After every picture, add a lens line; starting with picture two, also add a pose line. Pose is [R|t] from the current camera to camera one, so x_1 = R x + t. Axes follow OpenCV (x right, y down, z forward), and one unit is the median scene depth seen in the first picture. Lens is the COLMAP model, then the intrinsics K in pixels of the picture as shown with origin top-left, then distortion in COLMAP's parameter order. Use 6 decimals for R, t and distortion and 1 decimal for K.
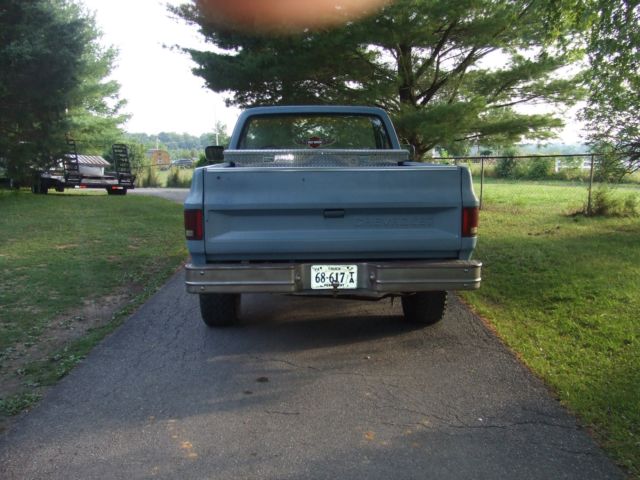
lens RADIAL K [[638.4, 0, 320.0], [0, 638.4, 240.0], [0, 0, 1]] dist [-0.052160, -0.005417]
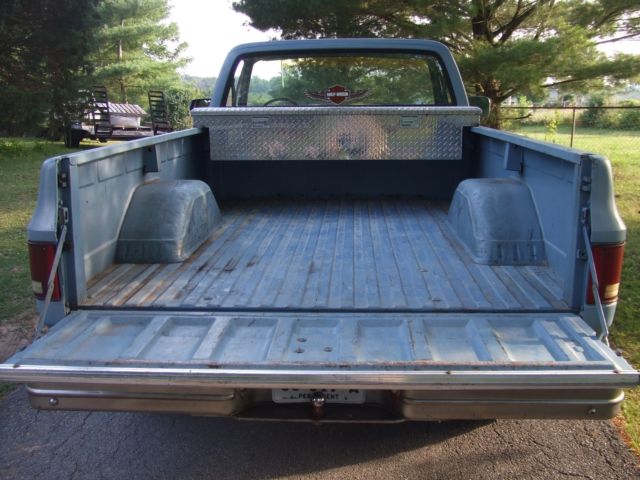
lens RADIAL K [[638.4, 0, 320.0], [0, 638.4, 240.0], [0, 0, 1]] dist [-0.052160, -0.005417]
pose [[0.994183, 0.019504, -0.105927, 0.017011], [-0.010336, 0.996205, 0.086418, -0.021886], [0.107210, -0.084820, 0.990612, 0.120141]]
